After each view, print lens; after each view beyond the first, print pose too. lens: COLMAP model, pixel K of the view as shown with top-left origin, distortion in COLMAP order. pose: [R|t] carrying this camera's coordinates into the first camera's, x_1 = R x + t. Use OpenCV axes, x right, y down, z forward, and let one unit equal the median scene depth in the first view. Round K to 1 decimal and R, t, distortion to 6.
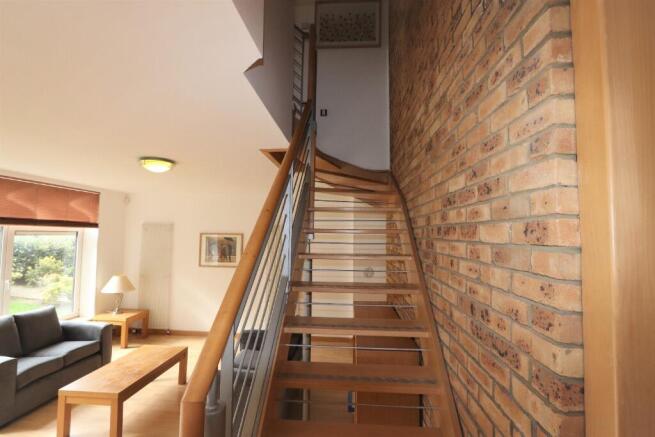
lens RADIAL K [[302.2, 0, 327.5], [0, 302.2, 218.5], [0, 0, 1]] dist [-0.011002, 0.000230]
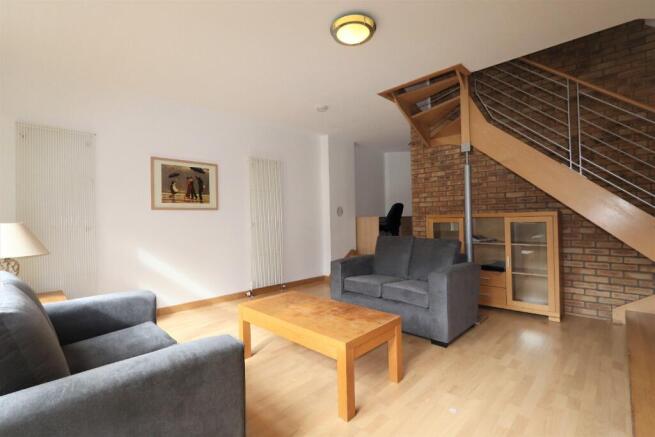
lens RADIAL K [[302.2, 0, 327.5], [0, 302.2, 218.5], [0, 0, 1]] dist [-0.011002, 0.000230]
pose [[0.640070, -0.029102, 0.767765, -0.823697], [-0.012767, 0.998742, 0.048501, 0.174022], [-0.768211, -0.040846, 0.638893, 0.387579]]
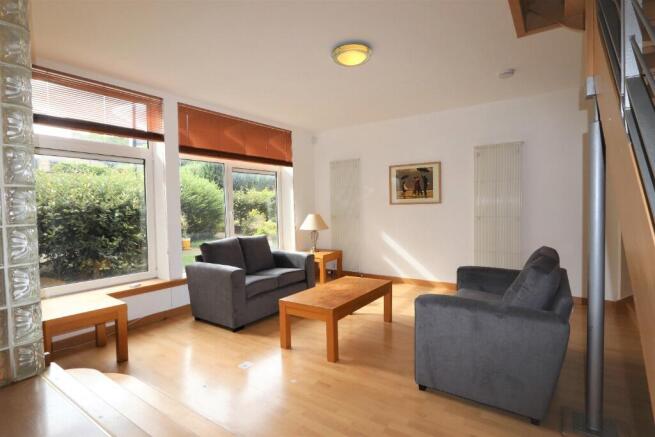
lens RADIAL K [[334.0, 0, 327.5], [0, 334.0, 218.5], [0, 0, 1]] dist [-0.000922, 0.000020]
pose [[0.865131, -0.014778, -0.501329, -0.120933], [0.063013, 0.994848, 0.079414, 0.135782], [0.497573, -0.100294, 0.861605, 0.092503]]
